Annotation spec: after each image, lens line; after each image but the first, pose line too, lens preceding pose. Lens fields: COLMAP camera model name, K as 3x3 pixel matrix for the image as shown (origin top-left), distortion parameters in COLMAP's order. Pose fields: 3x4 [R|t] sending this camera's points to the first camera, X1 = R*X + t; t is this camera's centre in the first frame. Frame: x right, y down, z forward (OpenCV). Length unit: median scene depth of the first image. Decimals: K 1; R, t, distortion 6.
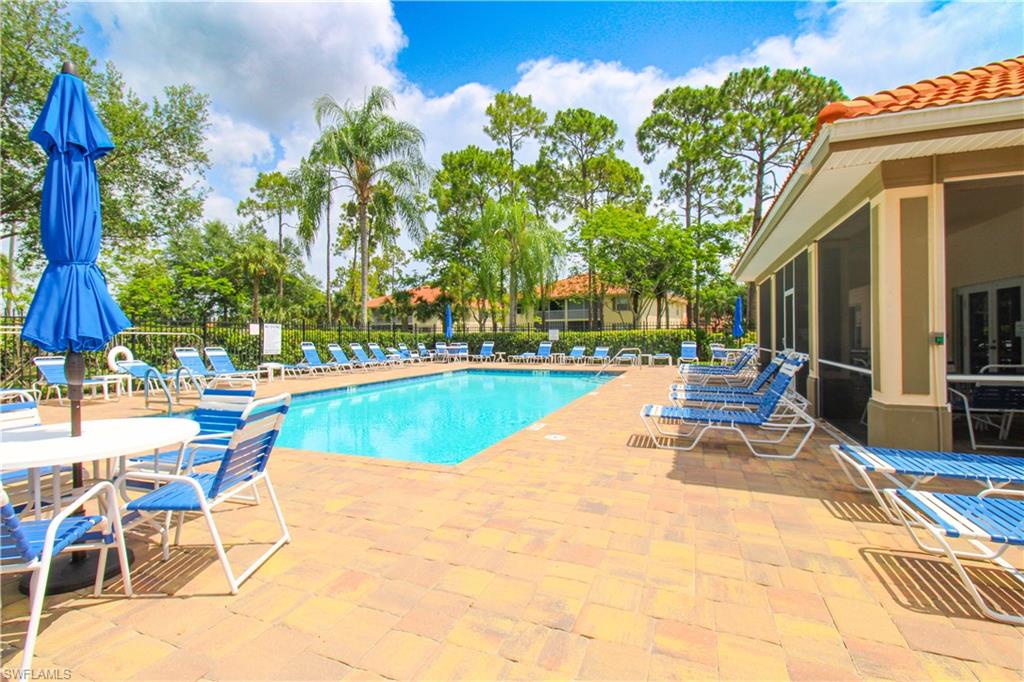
lens RADIAL K [[486.3, 0, 508.3], [0, 486.3, 335.8], [0, 0, 1]] dist [0.014218, -0.012715]
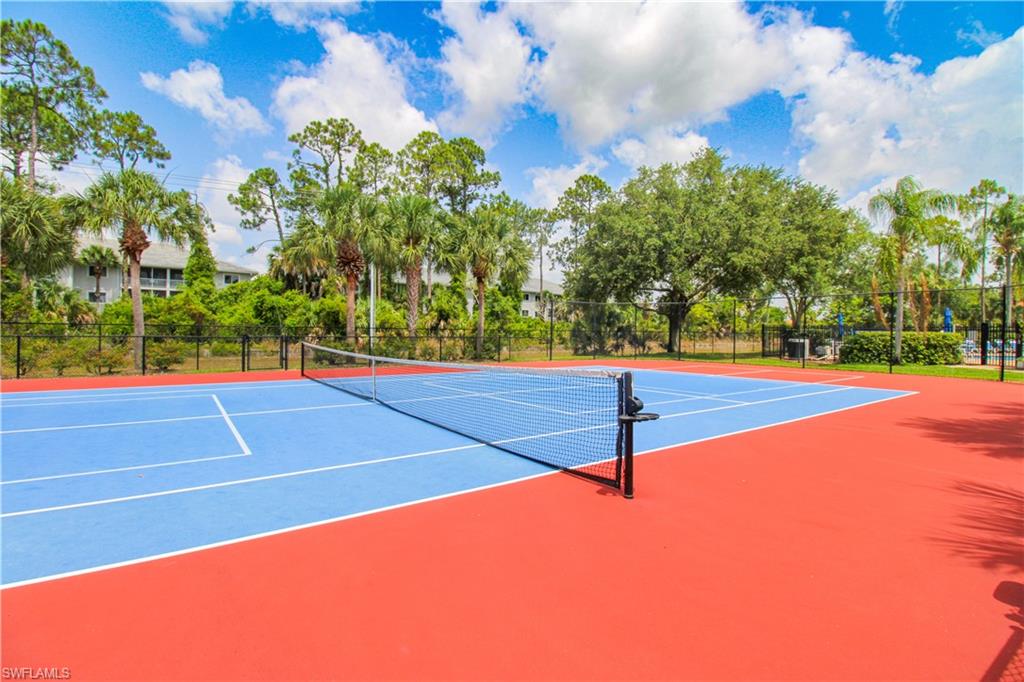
lens RADIAL K [[472.1, 0, 511.2], [0, 472.1, 332.6], [0, 0, 1]] dist [0.001253, -0.013190]
pose [[0.412642, 0.005933, -0.910874, 0.528634], [-0.008628, 0.999959, 0.002605, 0.005960], [0.910852, 0.006784, 0.412676, -1.422831]]
